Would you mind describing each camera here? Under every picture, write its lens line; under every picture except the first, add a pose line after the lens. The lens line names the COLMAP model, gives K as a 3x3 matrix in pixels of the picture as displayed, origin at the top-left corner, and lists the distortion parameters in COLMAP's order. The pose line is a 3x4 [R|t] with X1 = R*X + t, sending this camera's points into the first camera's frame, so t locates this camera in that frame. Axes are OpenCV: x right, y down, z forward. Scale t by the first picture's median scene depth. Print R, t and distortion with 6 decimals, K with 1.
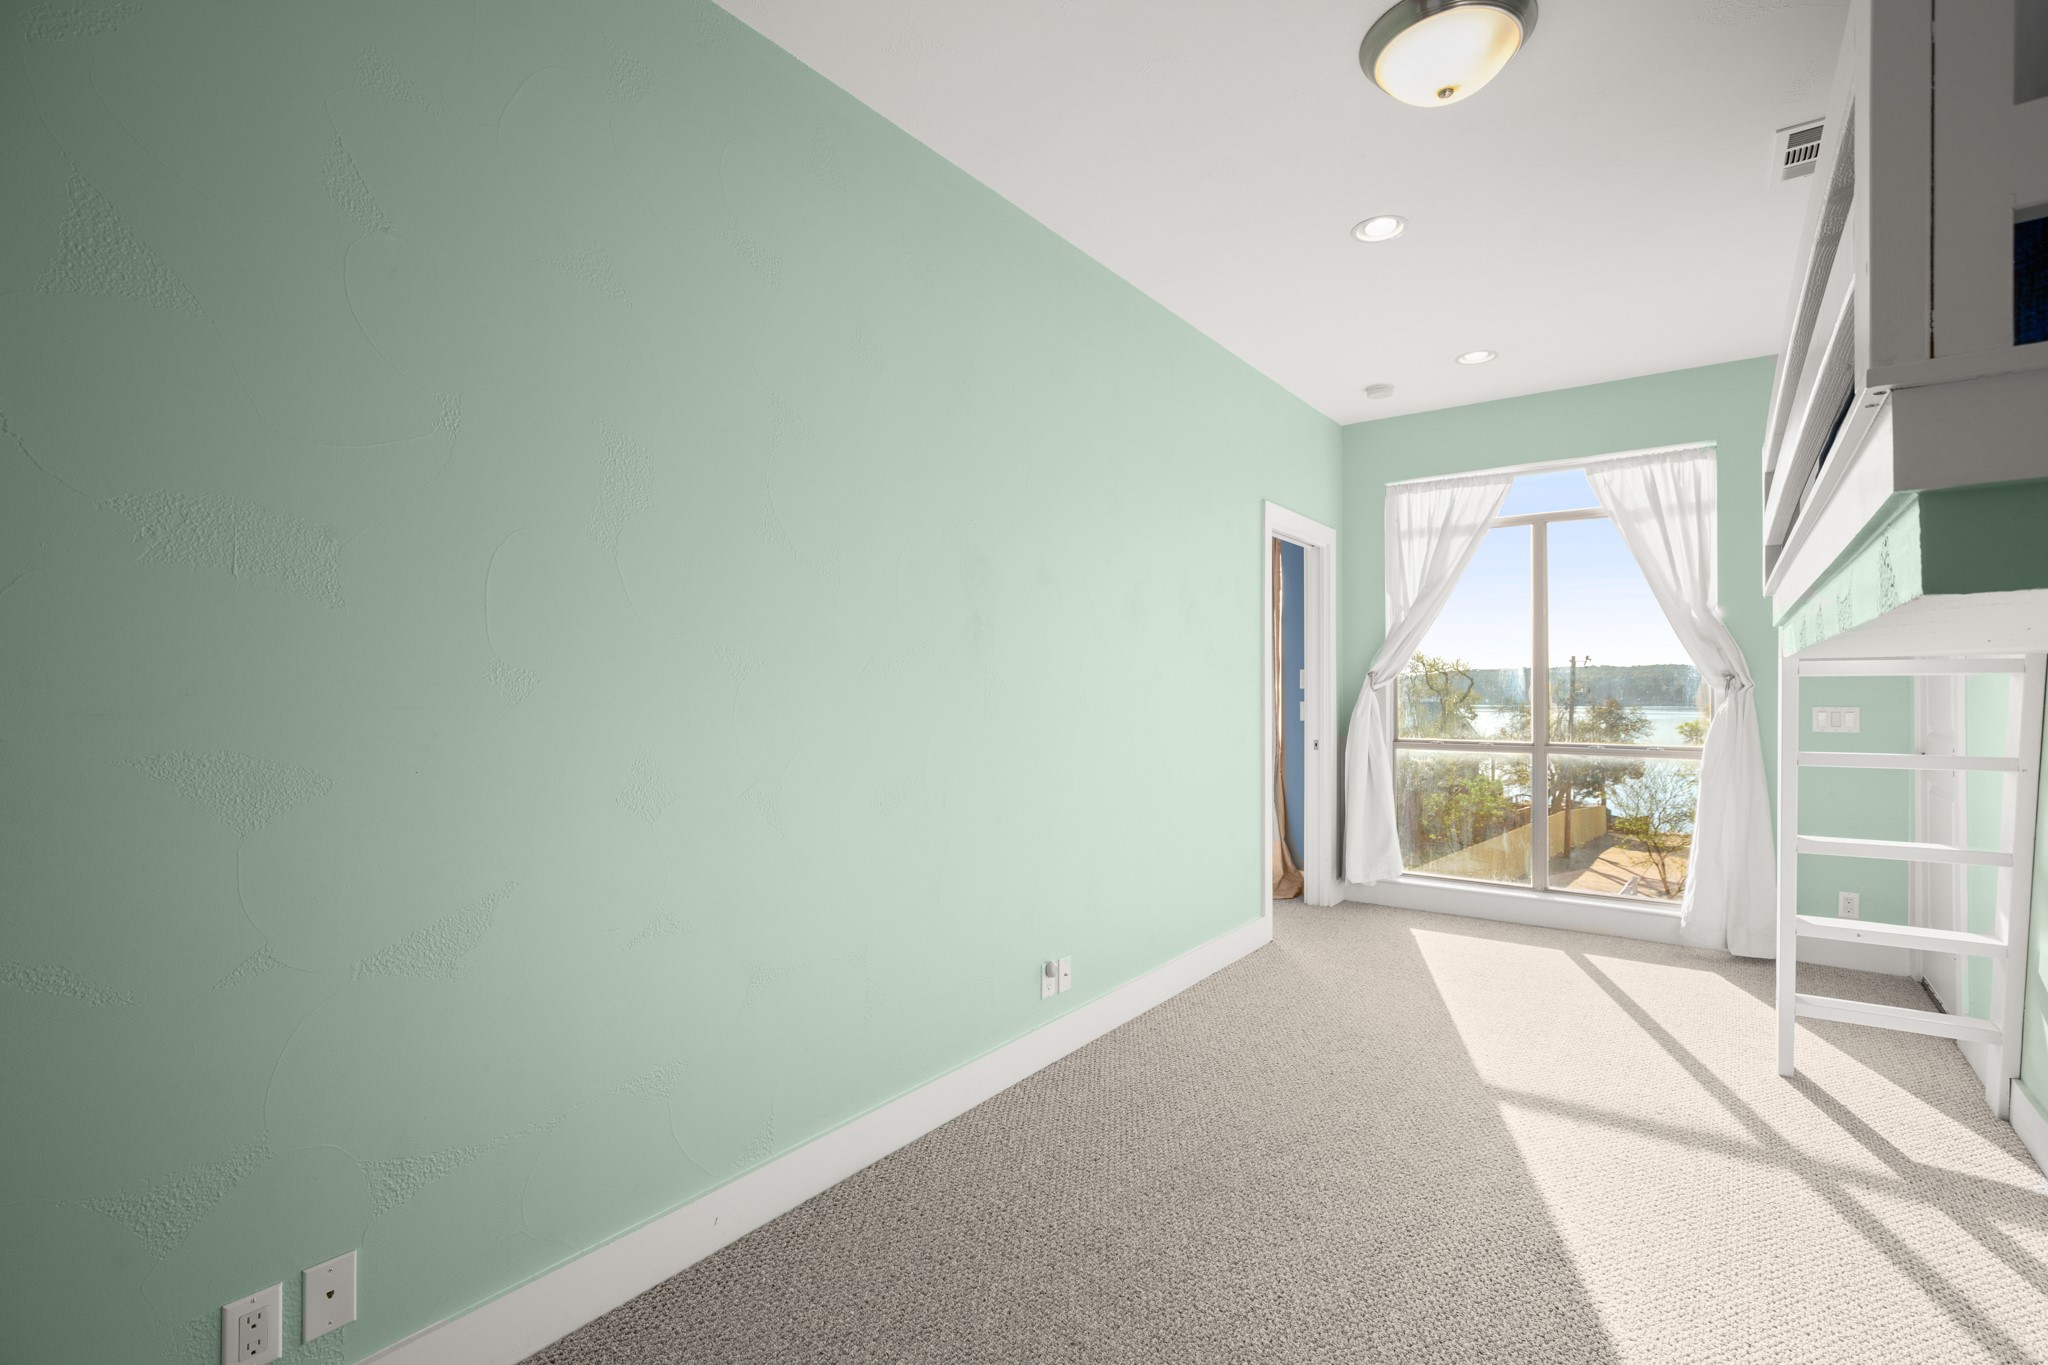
lens RADIAL K [[922.9, 0, 1052.6], [0, 922.9, 681.5], [0, 0, 1]] dist [-0.016310, 0.007292]
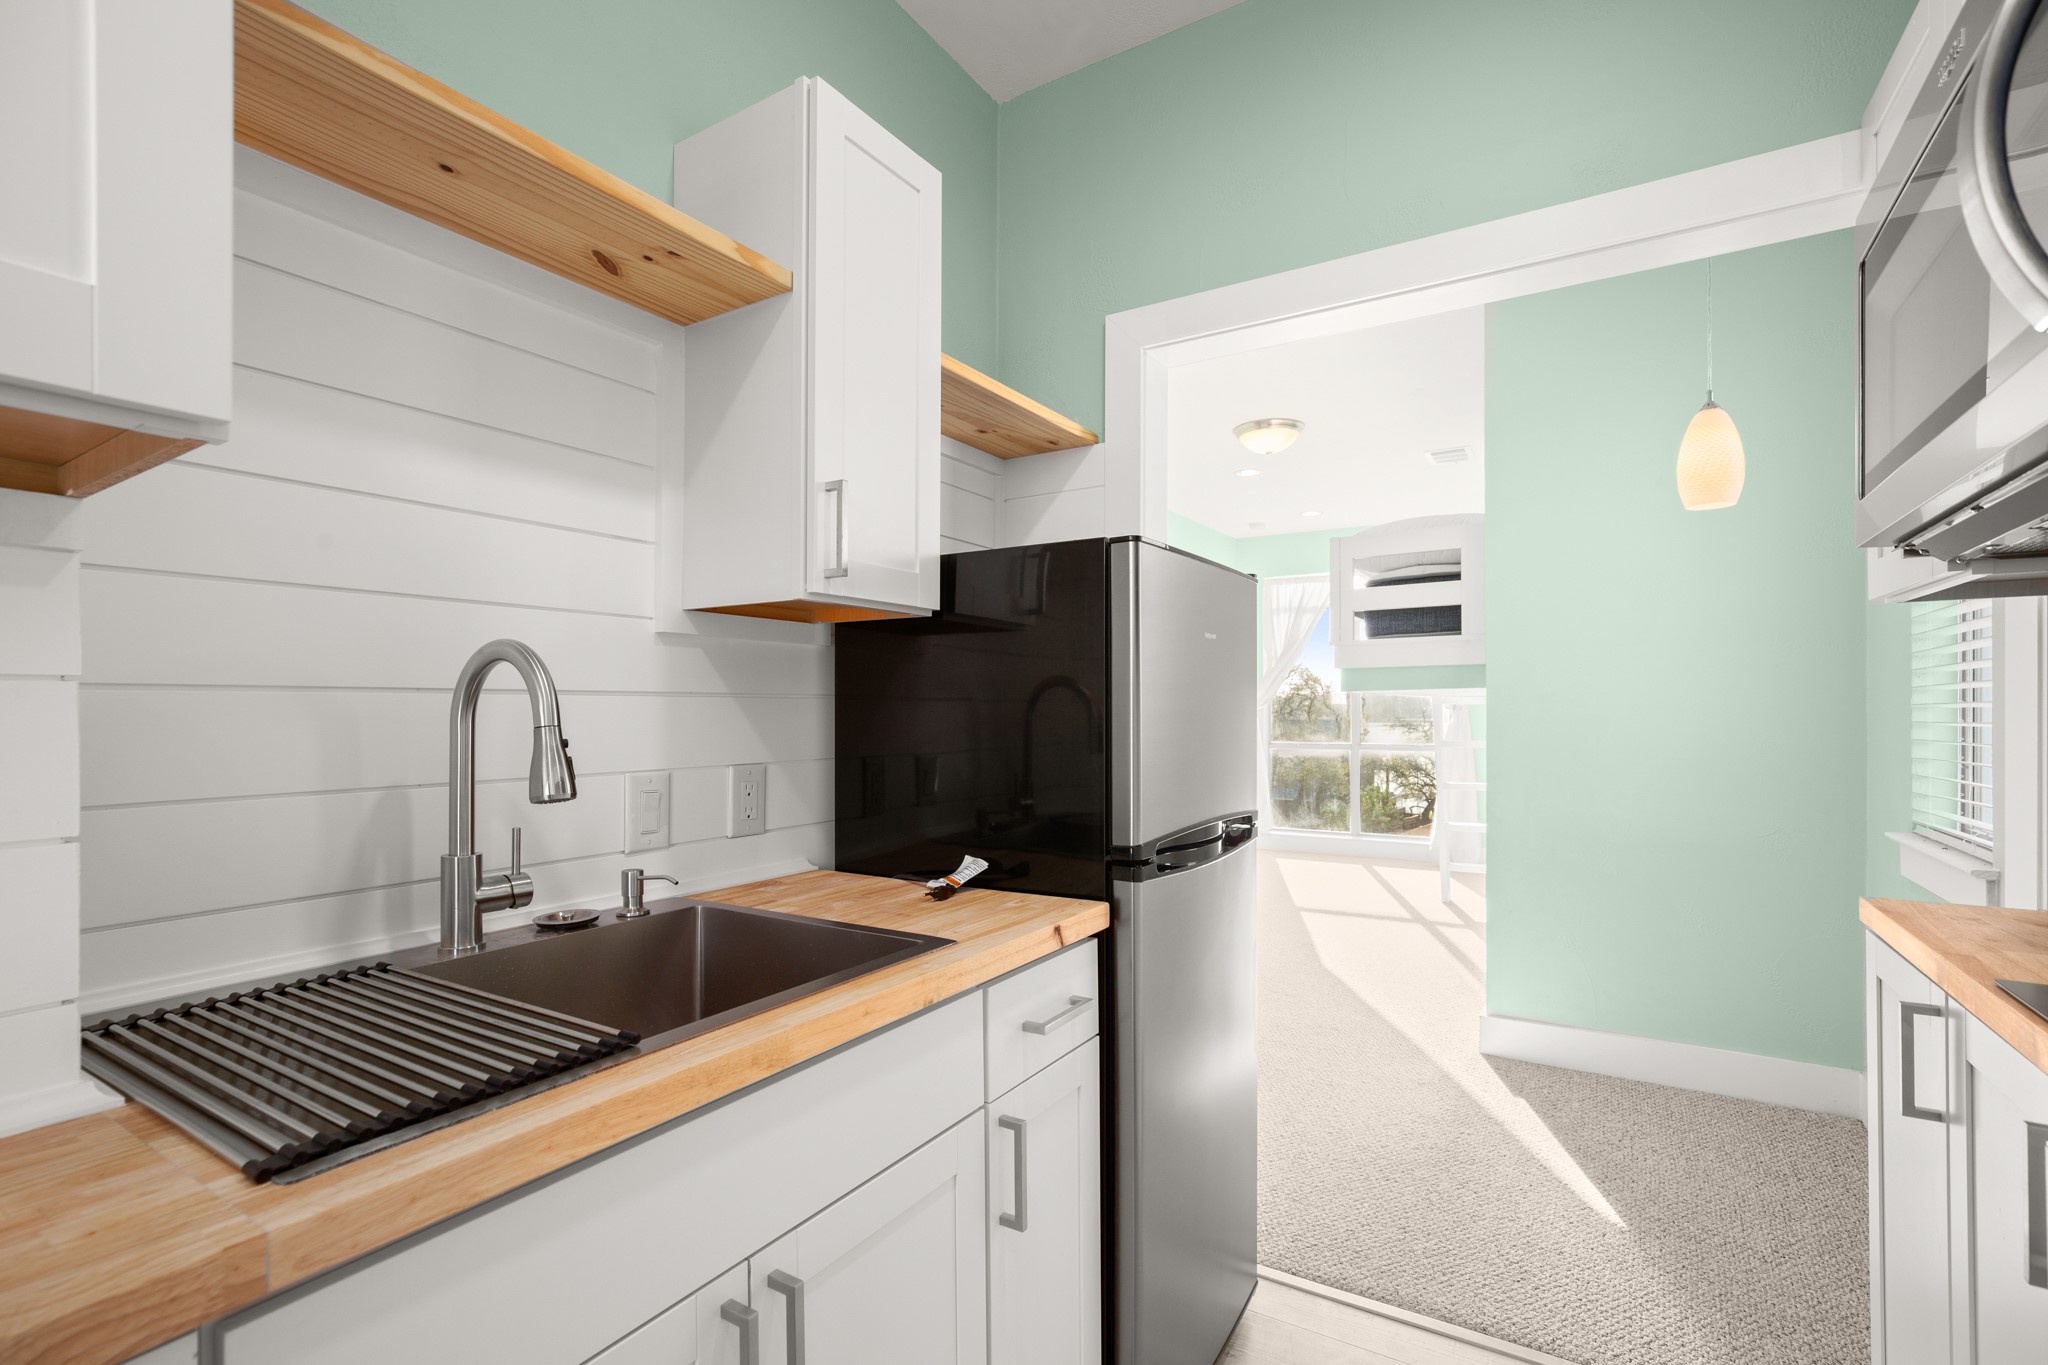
lens RADIAL K [[934.8, 0, 1040.7], [0, 934.8, 691.4], [0, 0, 1]] dist [-0.017658, 0.007599]
pose [[0.996825, 0.003835, 0.079526, -0.161061], [-0.003088, 0.999950, -0.009512, -0.008041], [-0.079558, 0.009236, 0.996787, -0.632243]]
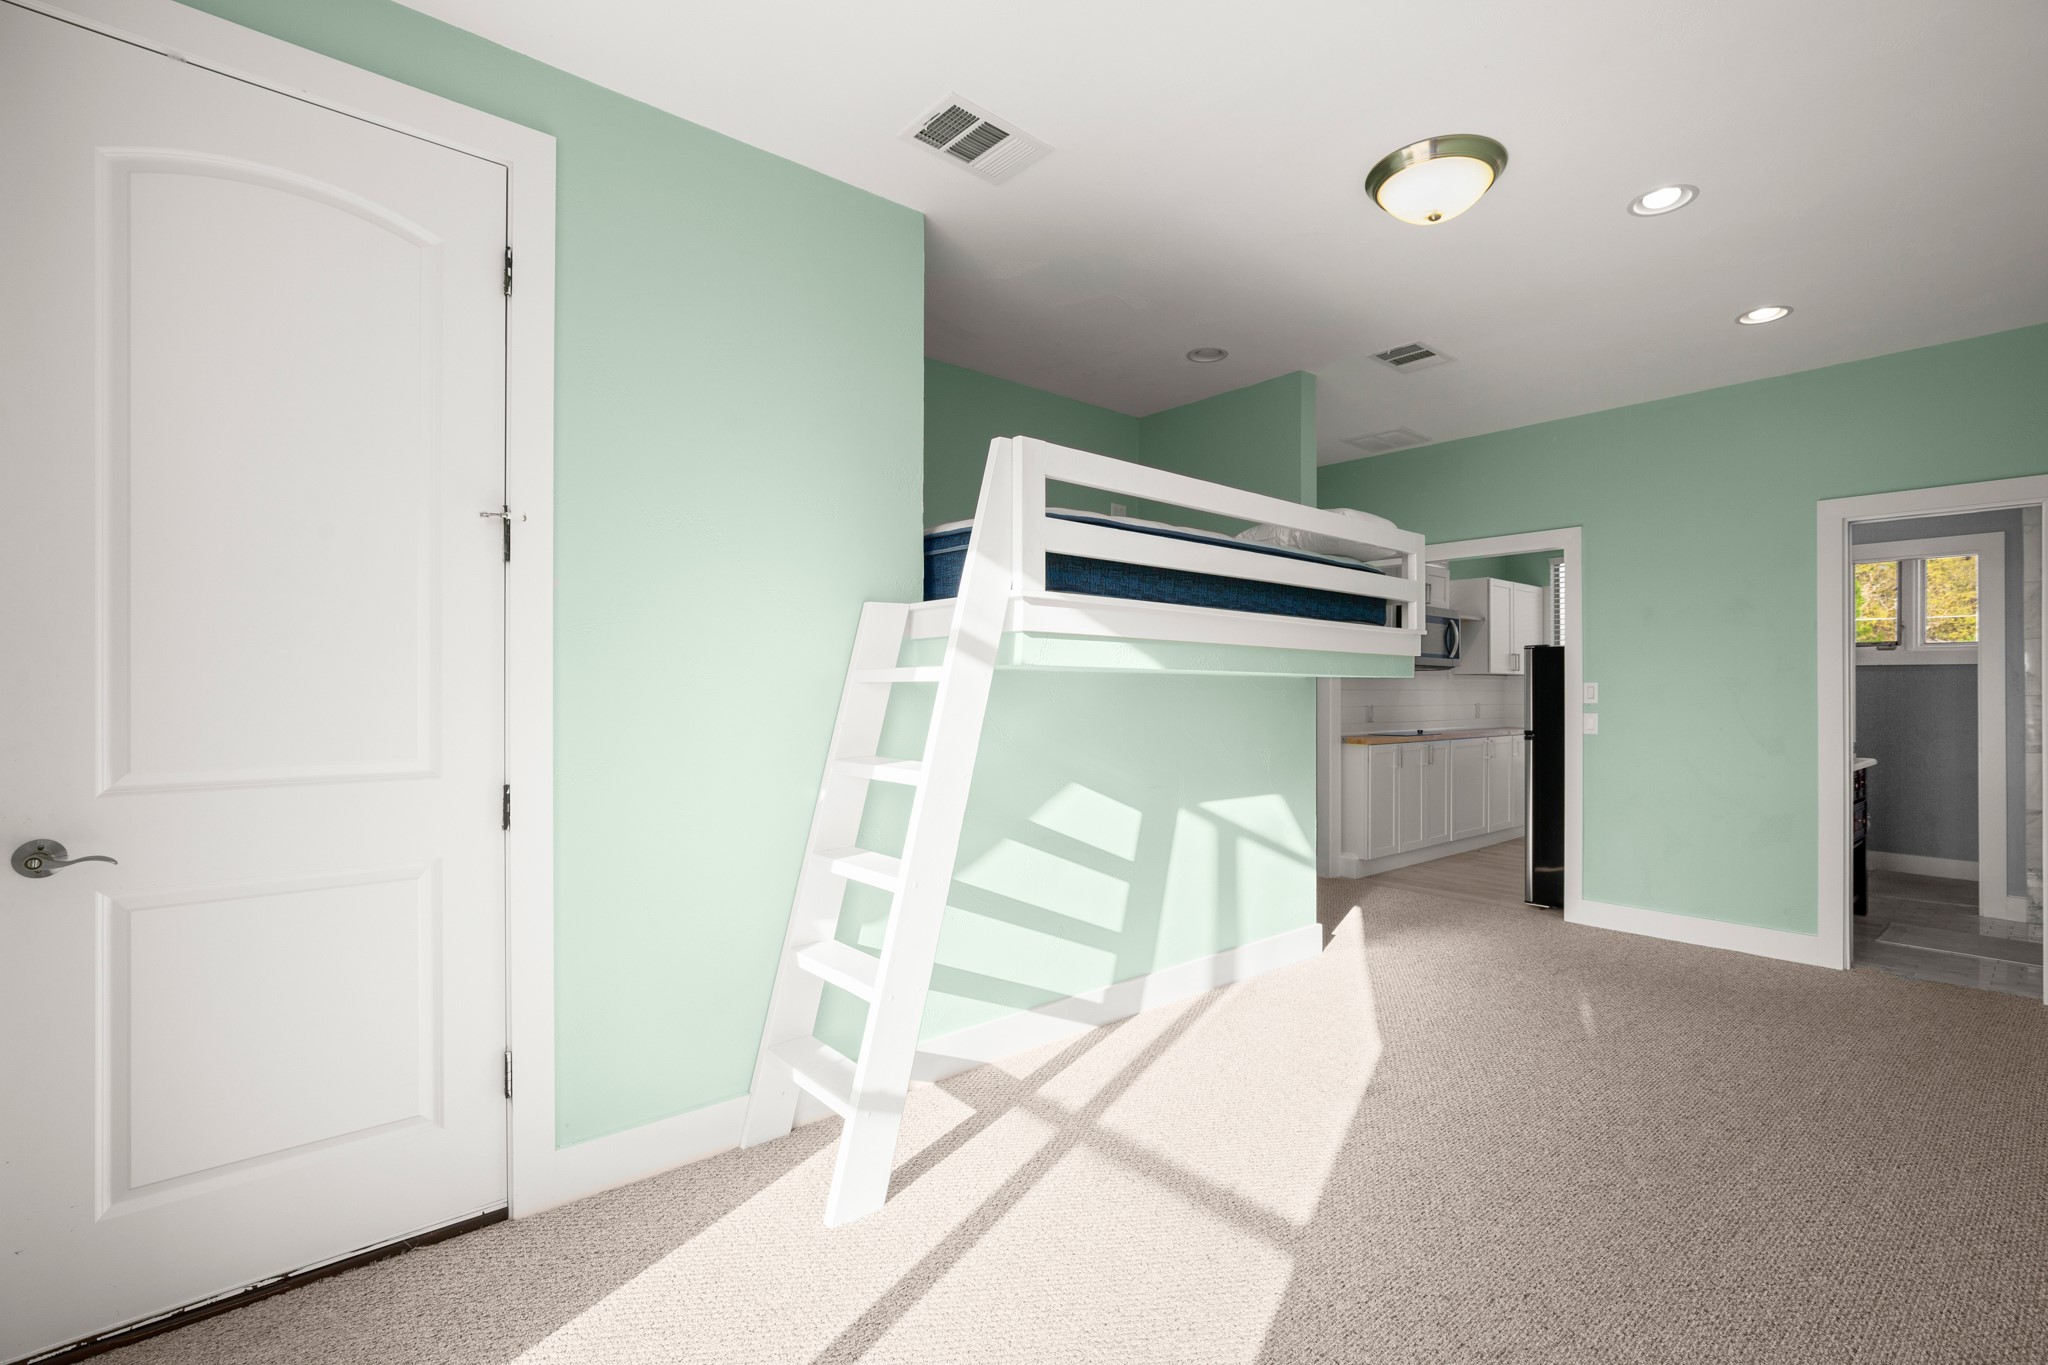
lens RADIAL K [[917.3, 0, 1038.4], [0, 917.3, 696.1], [0, 0, 1]] dist [-0.015863, 0.005401]
pose [[-0.973098, -0.002605, 0.230375, 0.321964], [-0.004476, 0.999961, -0.007602, 0.006597], [-0.230347, -0.008429, -0.973072, 1.113801]]
